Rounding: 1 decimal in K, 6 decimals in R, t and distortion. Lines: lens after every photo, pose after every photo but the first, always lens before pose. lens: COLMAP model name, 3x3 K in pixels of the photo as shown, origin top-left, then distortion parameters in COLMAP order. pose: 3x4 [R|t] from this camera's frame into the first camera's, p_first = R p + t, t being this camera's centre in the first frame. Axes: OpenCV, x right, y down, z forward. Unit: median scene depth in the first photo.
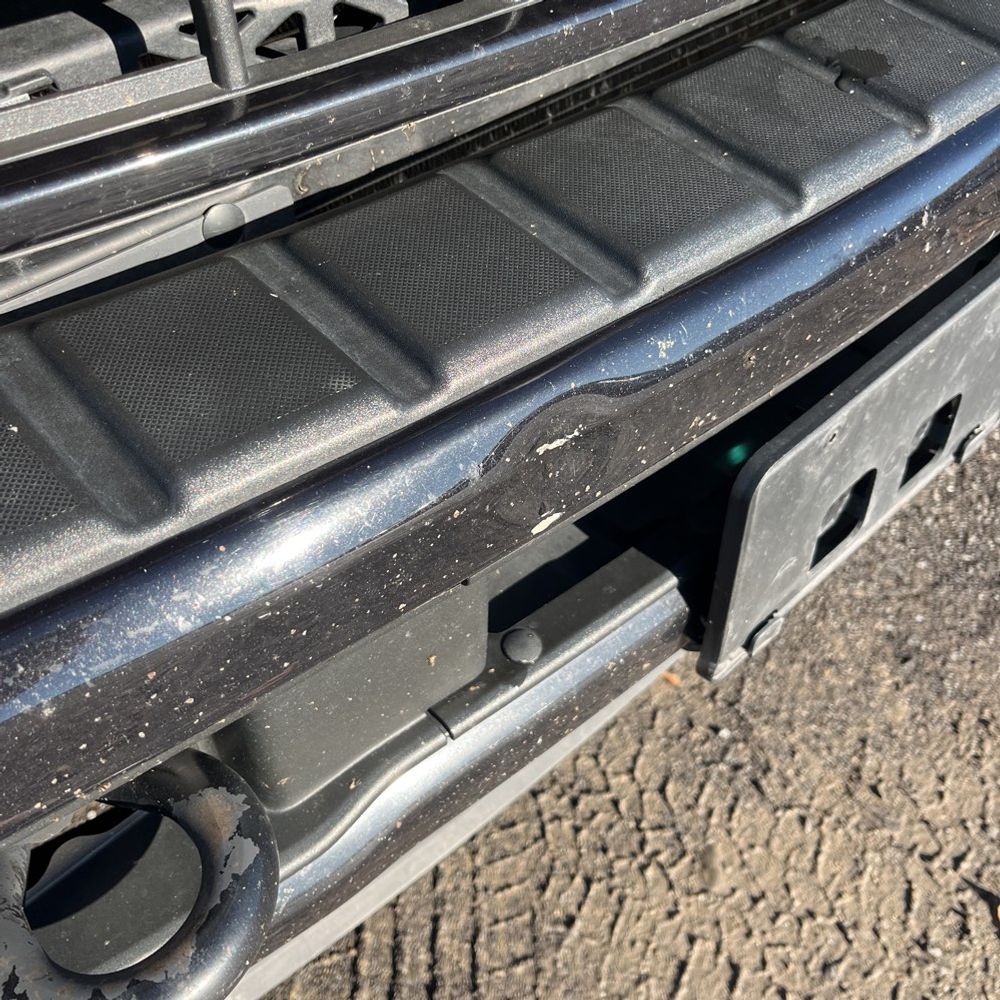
lens RADIAL K [[1030.1, 0, 502.4], [0, 1030.1, 501.8], [0, 0, 1]] dist [0.018545, 0.000000]
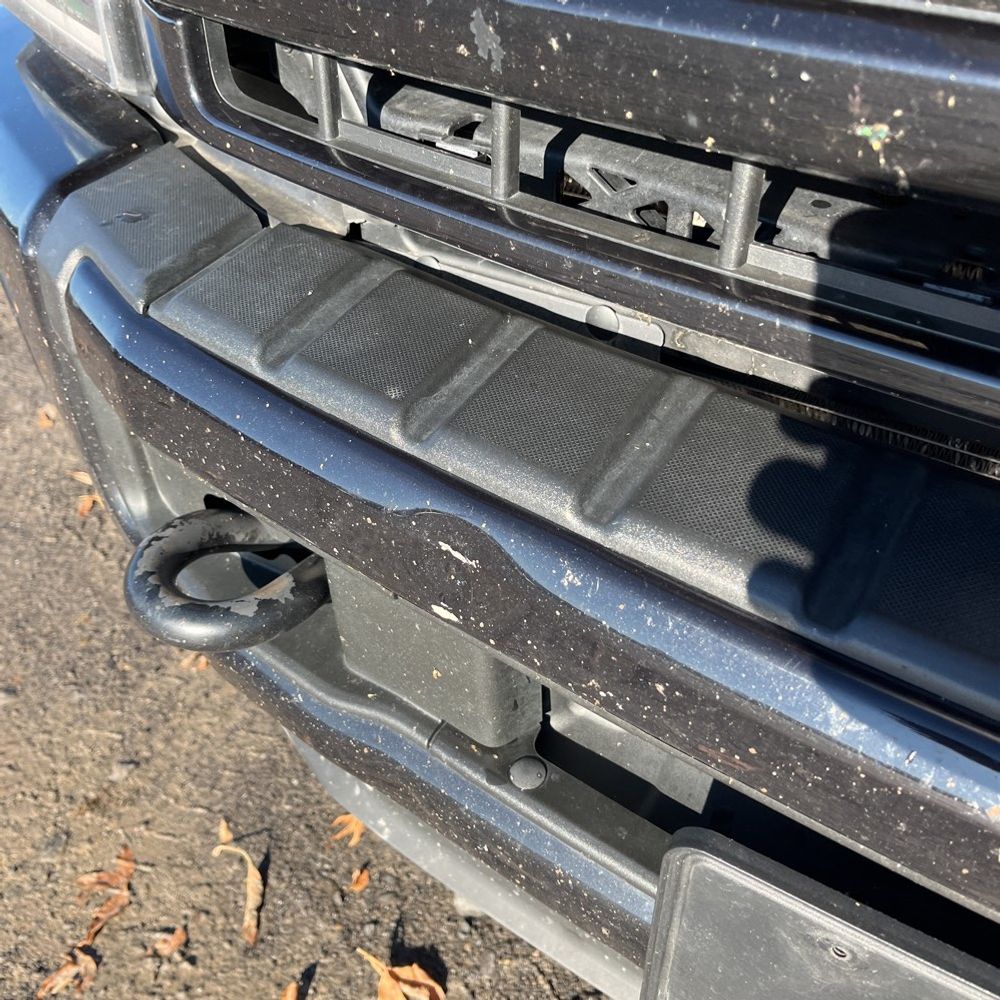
lens RADIAL K [[1030.1, 0, 503.1], [0, 1030.1, 500.1], [0, 0, 1]] dist [0.018545, 0.000000]
pose [[0.242497, 0.605836, -0.757733, 0.861889], [-0.698699, 0.650928, 0.296837, -0.453585], [0.673064, 0.457445, 0.581145, 0.309209]]
